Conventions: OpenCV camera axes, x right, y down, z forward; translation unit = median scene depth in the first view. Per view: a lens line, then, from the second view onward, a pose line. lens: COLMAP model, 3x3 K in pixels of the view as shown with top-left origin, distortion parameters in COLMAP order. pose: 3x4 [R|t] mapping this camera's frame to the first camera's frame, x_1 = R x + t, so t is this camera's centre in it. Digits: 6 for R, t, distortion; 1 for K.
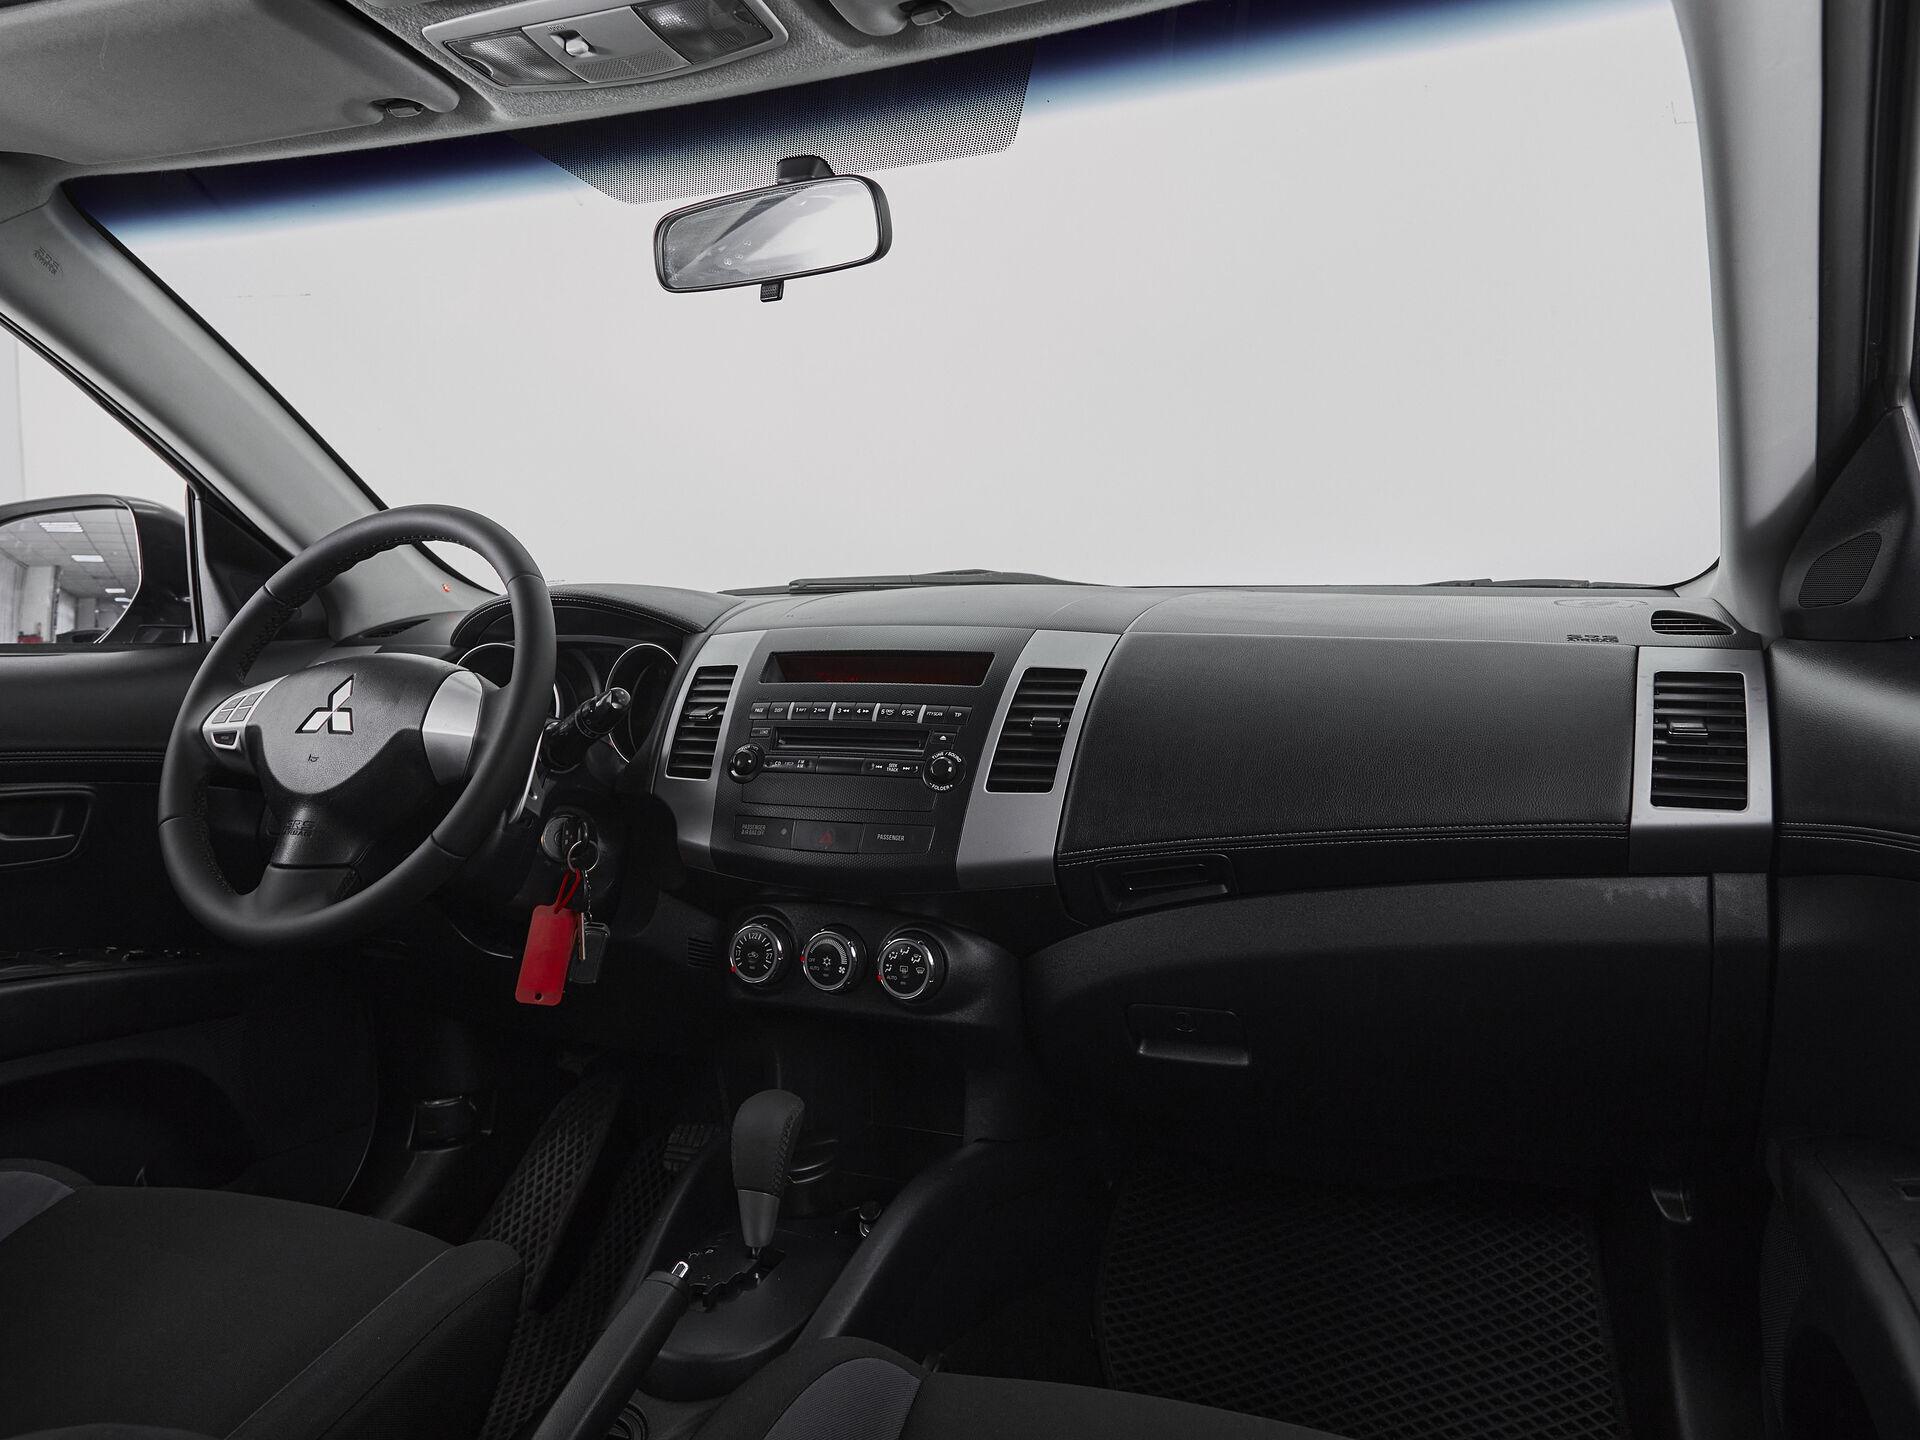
lens RADIAL K [[1163.7, 0, 1011.0], [0, 1163.7, 653.3], [0, 0, 1]] dist [0.017782, -0.000631]
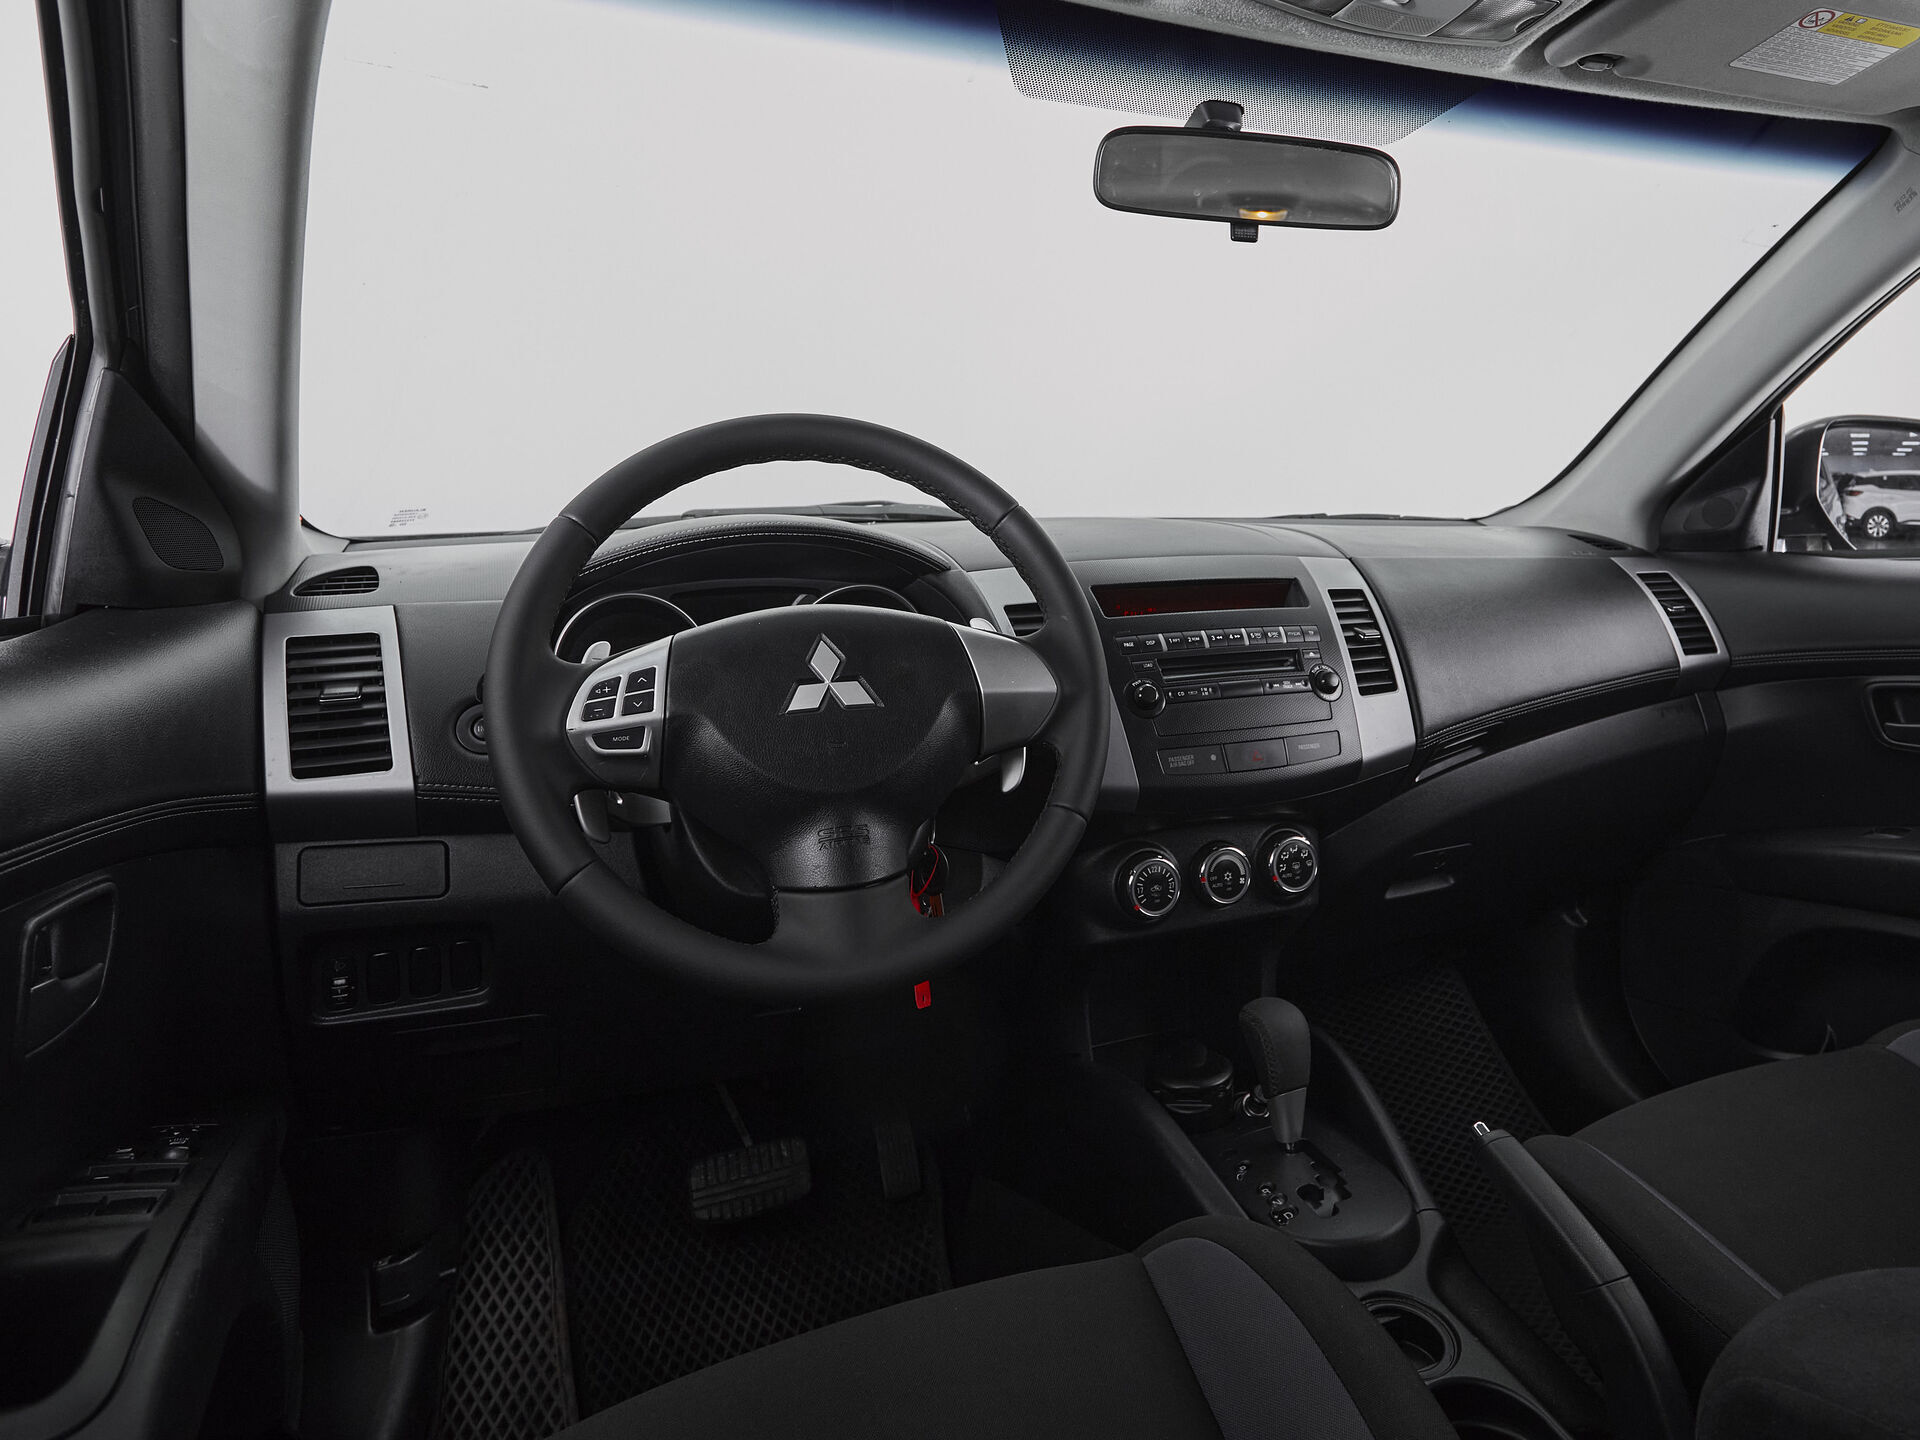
lens RADIAL K [[1156.5, 0, 1041.5], [0, 1156.5, 601.0], [0, 0, 1]] dist [0.000941, -0.000950]
pose [[0.737633, -0.046905, 0.673570, -0.970530], [0.035943, 0.998897, 0.030198, -0.020925], [-0.674244, 0.001935, 0.738506, 0.342075]]
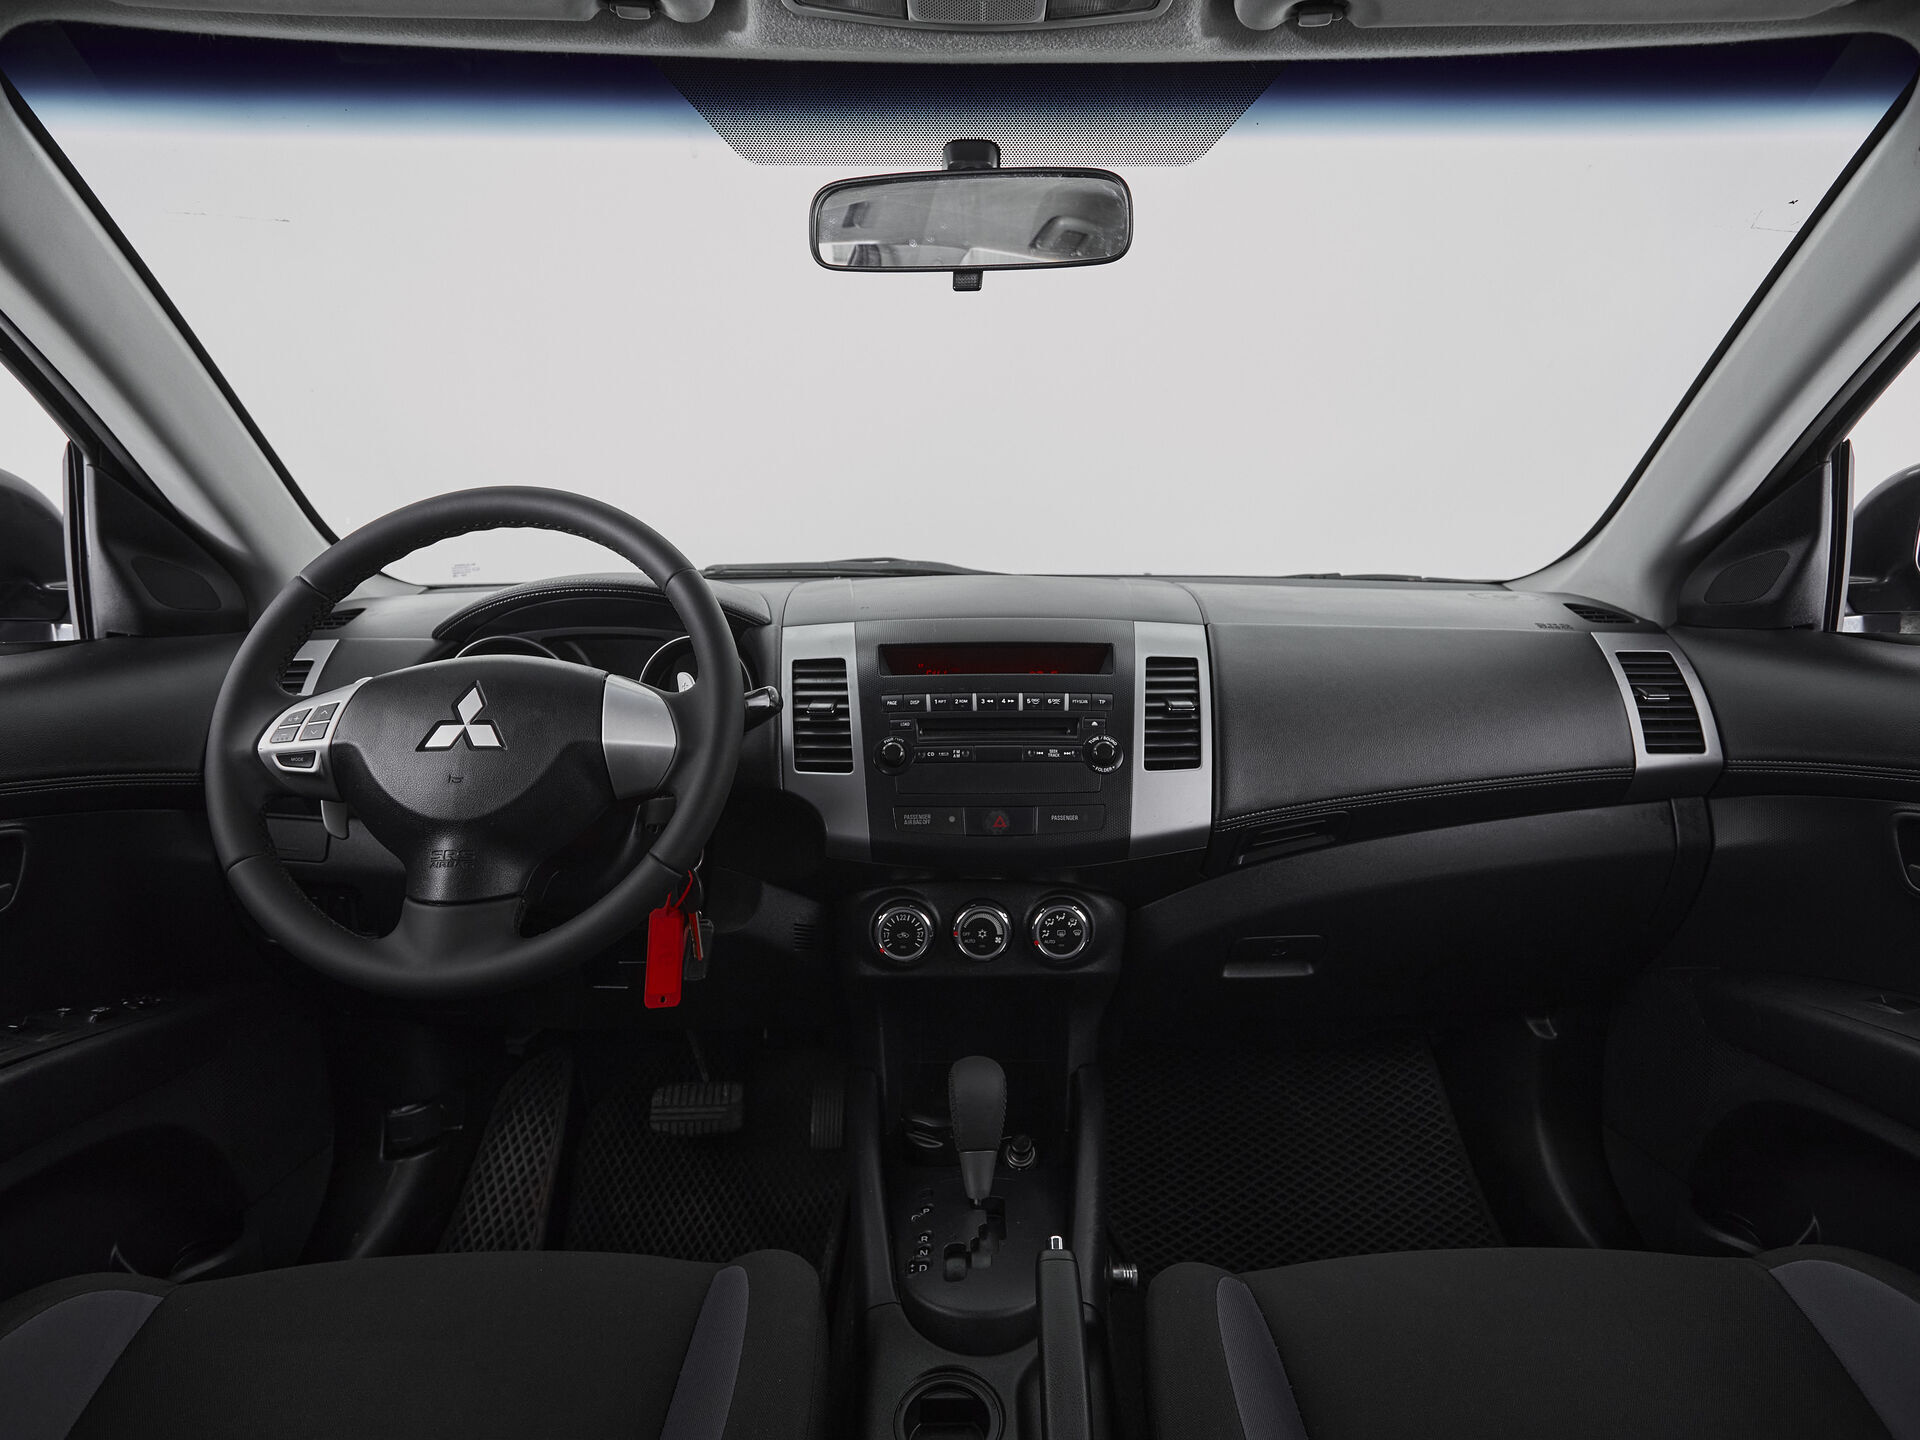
lens RADIAL K [[958.9, 0, 960.0], [0, 958.9, 720.0], [0, 0, 1]] dist [0.000701, -0.000535]
pose [[0.939222, -0.044555, 0.340406, -0.469355], [0.008057, 0.994130, 0.107888, -0.027911], [-0.343215, -0.098588, 0.934068, 0.197975]]
